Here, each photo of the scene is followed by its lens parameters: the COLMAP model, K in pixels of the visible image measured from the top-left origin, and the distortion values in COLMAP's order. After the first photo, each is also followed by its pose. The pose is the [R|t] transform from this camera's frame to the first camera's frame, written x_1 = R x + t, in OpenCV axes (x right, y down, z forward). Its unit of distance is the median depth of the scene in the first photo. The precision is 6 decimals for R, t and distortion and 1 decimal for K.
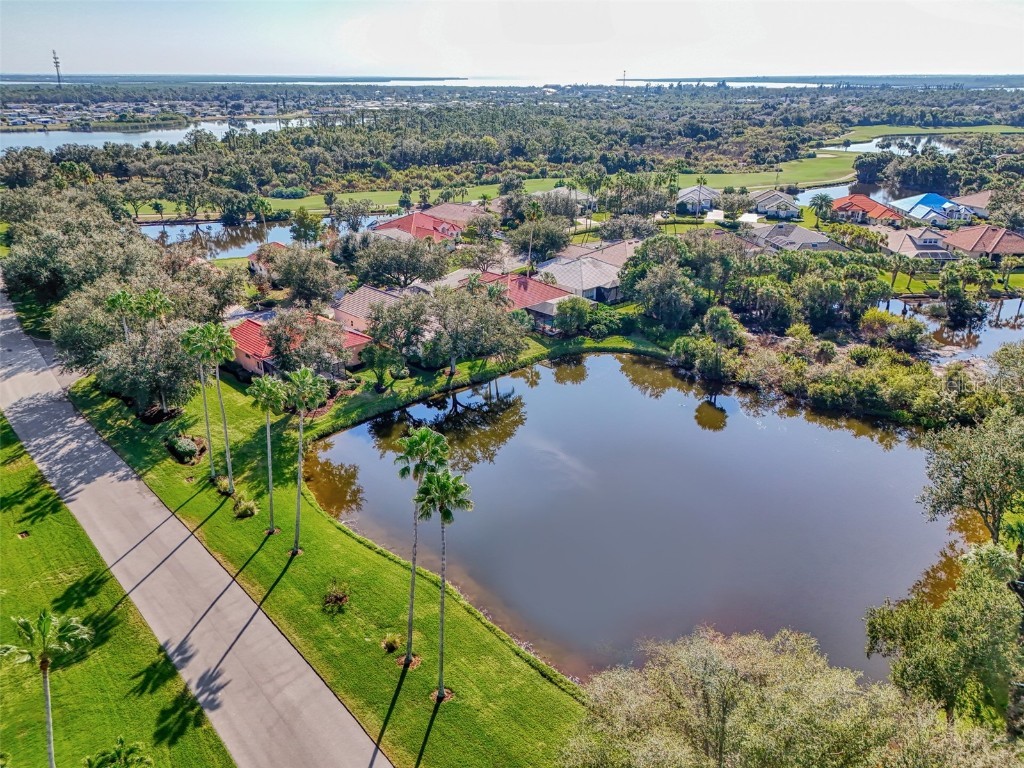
lens RADIAL K [[778.6, 0, 506.7], [0, 778.6, 329.5], [0, 0, 1]] dist [0.052748, -0.033392]
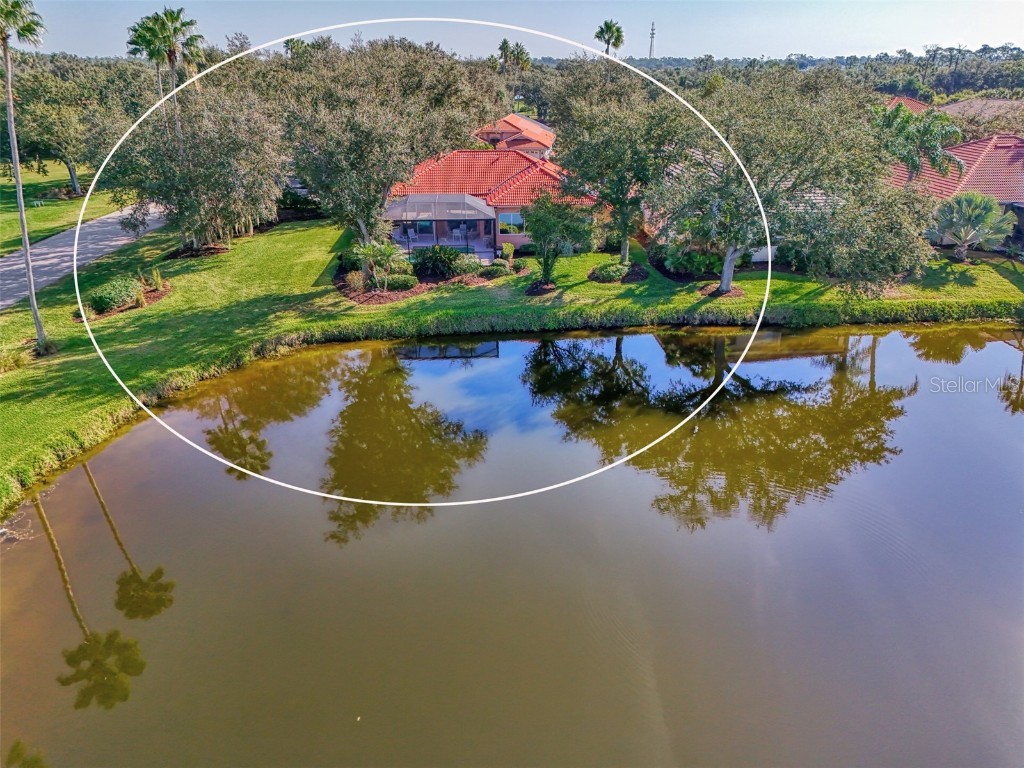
lens RADIAL K [[747.7, 0, 514.3], [0, 747.7, 418.8], [0, 0, 1]] dist [0.065215, -0.179931]
pose [[0.773307, 0.264572, -0.576193, 0.098338], [-0.187345, 0.963546, 0.190998, 0.065713], [0.605722, -0.039752, 0.794683, 0.608259]]
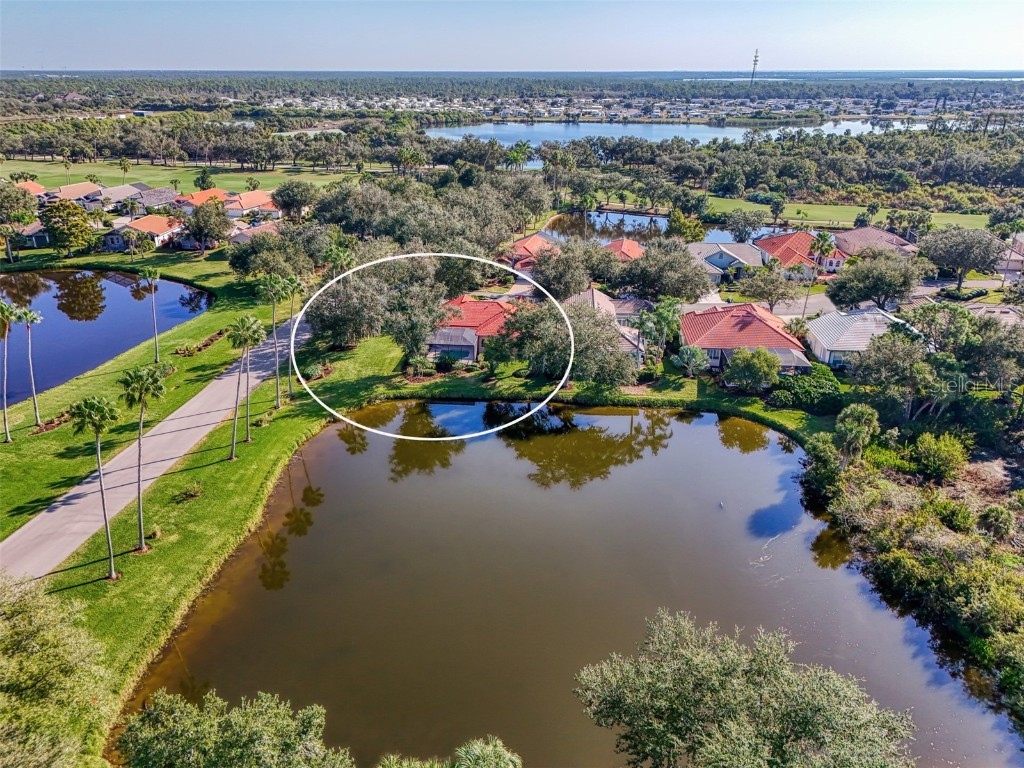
lens RADIAL K [[763.3, 0, 507.1], [0, 763.3, 394.9], [0, 0, 1]] dist [0.063414, -0.053248]
pose [[0.672885, 0.289692, -0.680665, 0.544933], [-0.231912, 0.956356, 0.177766, -0.090007], [0.702455, 0.038238, 0.710700, 0.268877]]
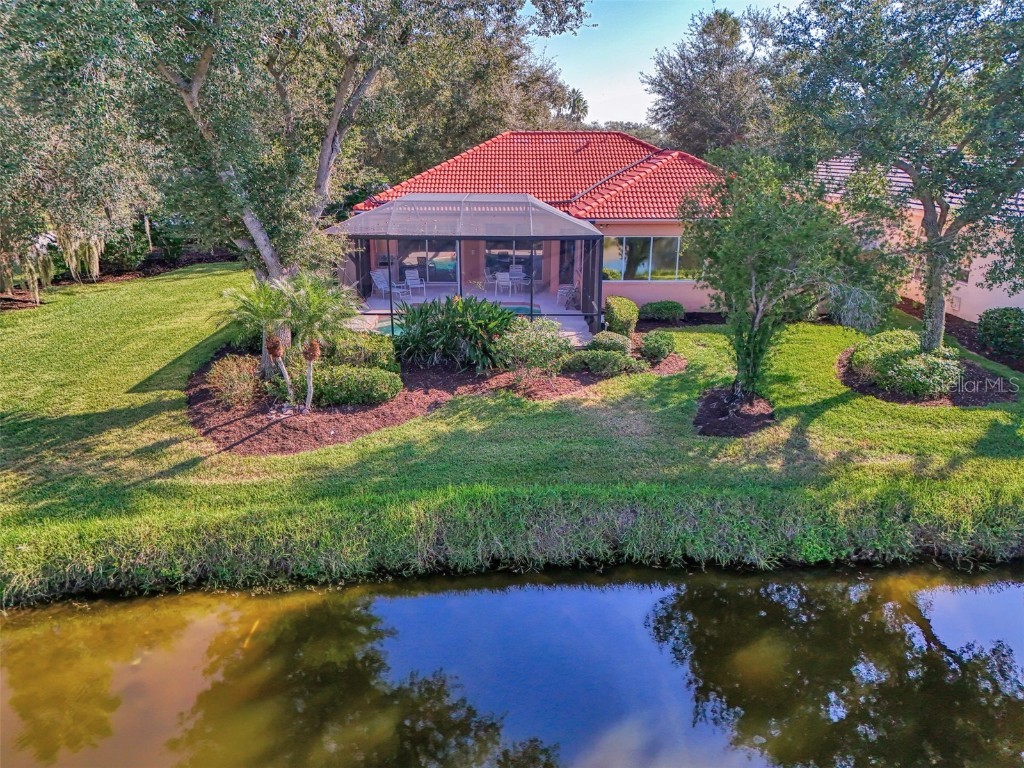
lens RADIAL K [[752.0, 0, 494.2], [0, 752.0, 417.5], [0, 0, 1]] dist [0.006656, -0.043092]
pose [[0.722207, 0.228765, -0.652751, -0.089702], [-0.209593, 0.971732, 0.108661, 0.067123], [0.659157, 0.058336, 0.749739, 0.810159]]
